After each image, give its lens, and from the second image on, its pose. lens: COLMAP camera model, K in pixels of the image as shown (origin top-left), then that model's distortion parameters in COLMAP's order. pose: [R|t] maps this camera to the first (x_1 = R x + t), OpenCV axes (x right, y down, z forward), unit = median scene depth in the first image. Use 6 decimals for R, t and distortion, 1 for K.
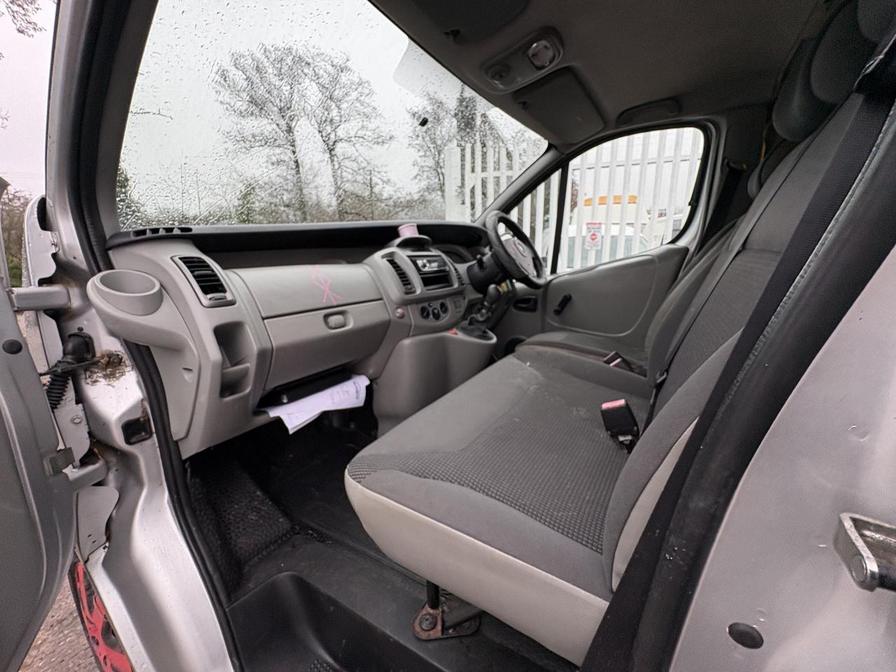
lens RADIAL K [[357.5, 0, 449.0], [0, 357.5, 335.5], [0, 0, 1]] dist [-0.001426, 0.000191]
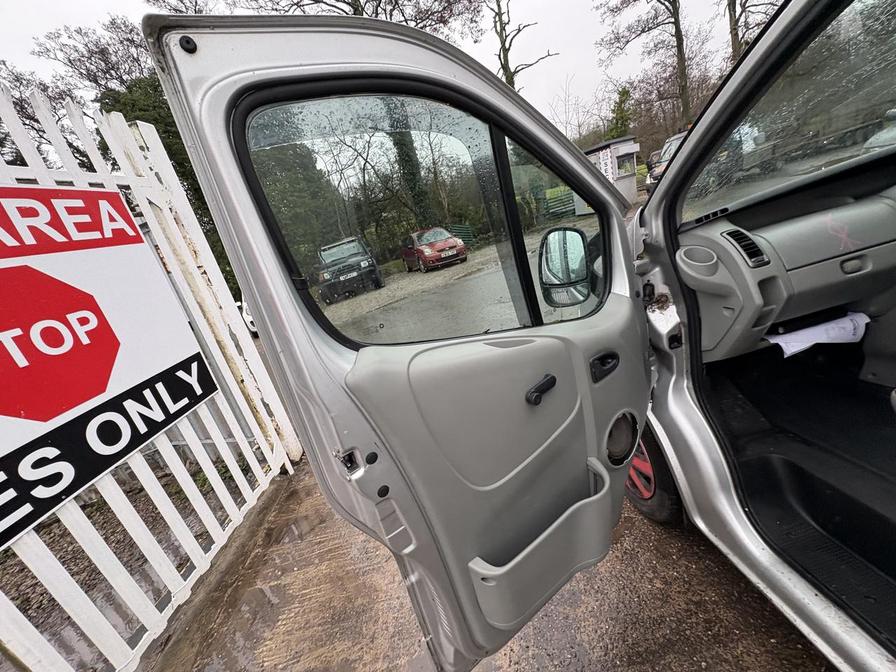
lens RADIAL K [[357.5, 0, 449.1], [0, 357.5, 335.4], [0, 0, 1]] dist [-0.001426, 0.000191]
pose [[0.599127, 0.118197, -0.791881, -0.133158], [0.070612, 0.977389, 0.199310, -0.112474], [0.797534, -0.175329, 0.577234, -0.540209]]
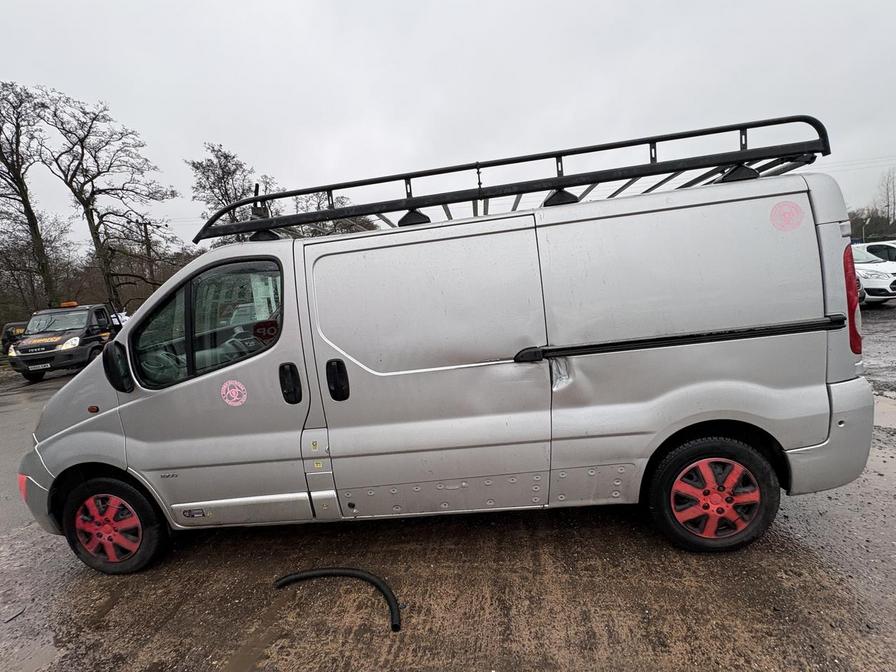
lens RADIAL K [[379.2, 0, 450.5], [0, 379.2, 340.6], [0, 0, 1]] dist [-0.002587, -0.000614]
pose [[0.890151, -0.113045, 0.441421, 0.015128], [0.165972, 0.982627, -0.083048, 0.217478], [-0.424365, 0.147189, 0.893448, -1.881616]]
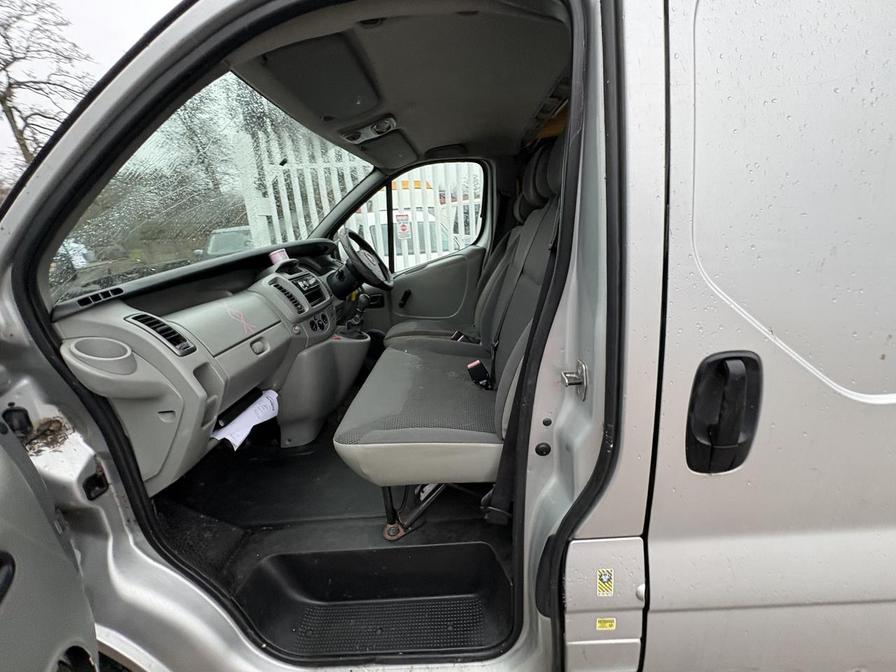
lens RADIAL K [[379.2, 0, 446.8], [0, 379.2, 337.5], [0, 0, 1]] dist [-0.002587, -0.000614]
pose [[0.867452, -0.178466, 0.464410, -0.285449], [0.158486, 0.983943, 0.082084, -0.061629], [-0.471602, 0.002399, 0.881808, -0.322445]]
